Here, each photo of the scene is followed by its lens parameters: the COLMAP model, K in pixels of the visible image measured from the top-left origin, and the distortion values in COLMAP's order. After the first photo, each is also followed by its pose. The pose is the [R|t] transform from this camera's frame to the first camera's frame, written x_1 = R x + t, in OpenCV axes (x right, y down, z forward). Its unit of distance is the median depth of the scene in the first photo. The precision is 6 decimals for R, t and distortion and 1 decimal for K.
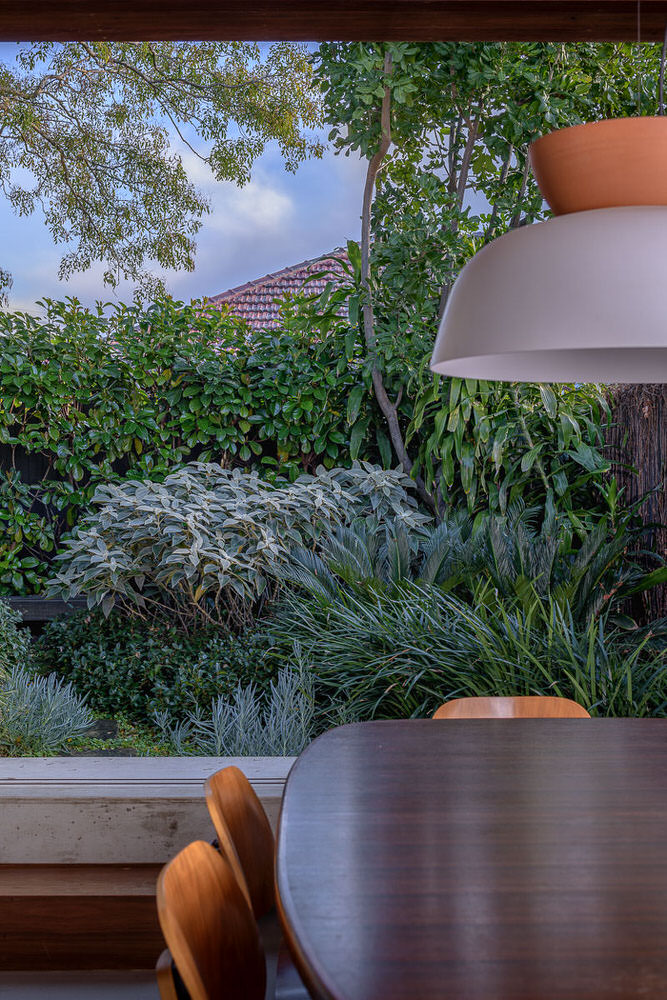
lens RADIAL K [[1288.3, 0, 333.5], [0, 1288.3, 500.0], [0, 0, 1]] dist [-0.011470, 0.018063]
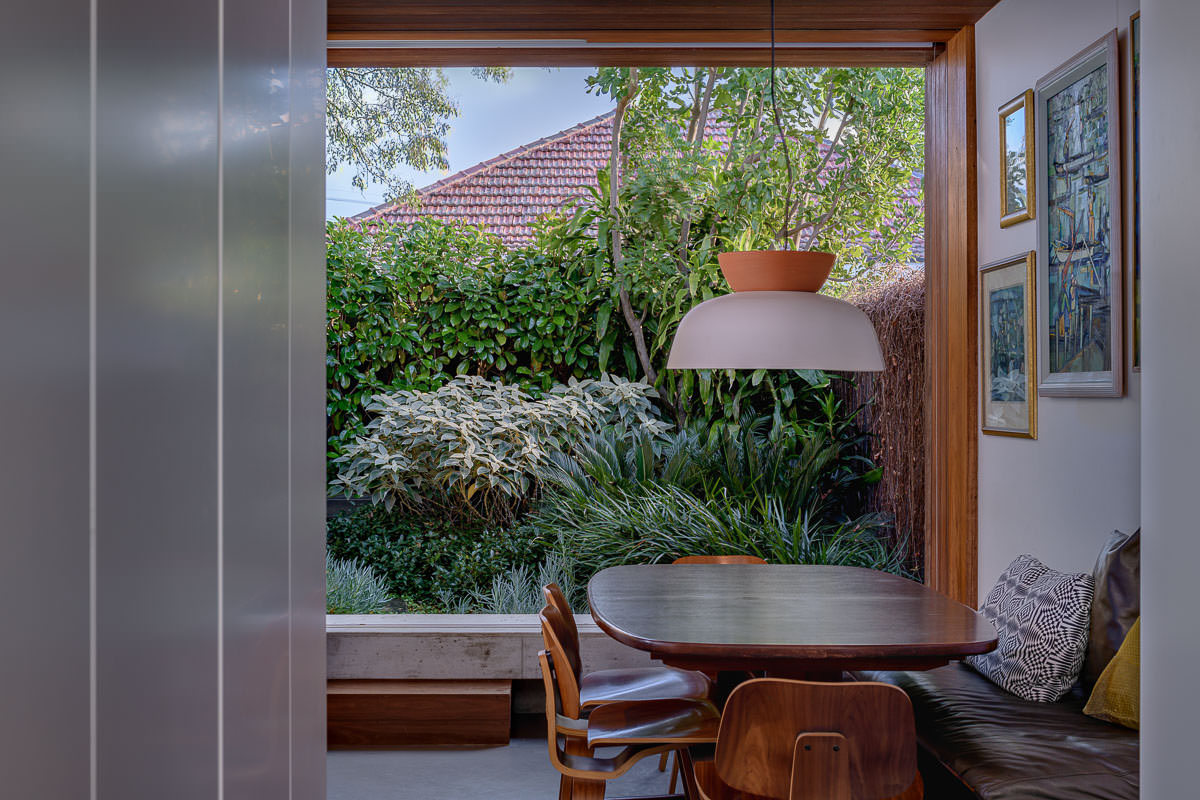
lens RADIAL K [[1539.9, 0, 600.0], [0, 1539.9, 400.0], [0, 0, 1]] dist [-0.006614, -0.002088]
pose [[0.999674, 0.003382, 0.025294, -0.021456], [-0.003575, 0.999965, 0.007579, -0.018492], [-0.025268, -0.007667, 0.999651, -0.339394]]
